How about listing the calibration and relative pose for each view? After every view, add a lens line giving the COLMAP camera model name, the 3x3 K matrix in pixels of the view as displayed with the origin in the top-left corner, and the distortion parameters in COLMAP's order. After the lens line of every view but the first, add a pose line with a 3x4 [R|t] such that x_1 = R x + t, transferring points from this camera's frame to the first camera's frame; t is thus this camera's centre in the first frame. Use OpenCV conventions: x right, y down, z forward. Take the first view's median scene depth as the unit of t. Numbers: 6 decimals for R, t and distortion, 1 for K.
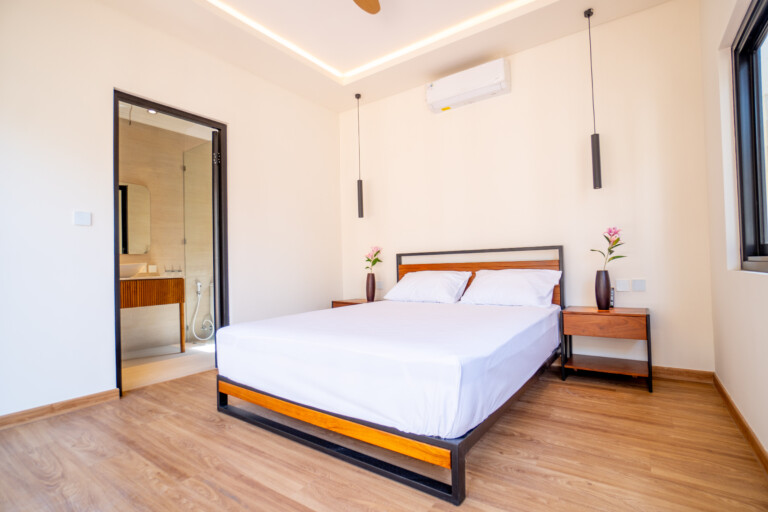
lens RADIAL K [[367.8, 0, 381.9], [0, 367.8, 256.9], [0, 0, 1]] dist [-0.022683, 0.003891]
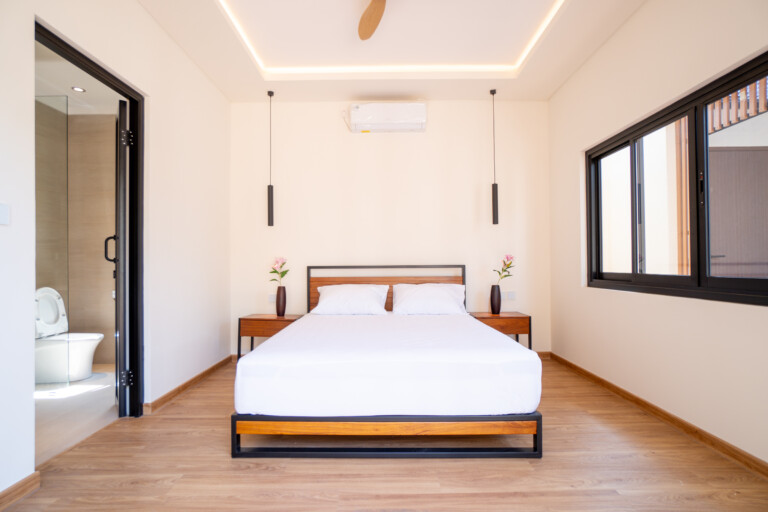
lens RADIAL K [[393.9, 0, 383.6], [0, 393.9, 257.2], [0, 0, 1]] dist [-0.018146, 0.002923]
pose [[0.815515, 0.031096, 0.577900, -0.608787], [-0.028426, 0.999502, -0.013667, -0.036051], [-0.578038, -0.005282, 0.815993, 0.050208]]
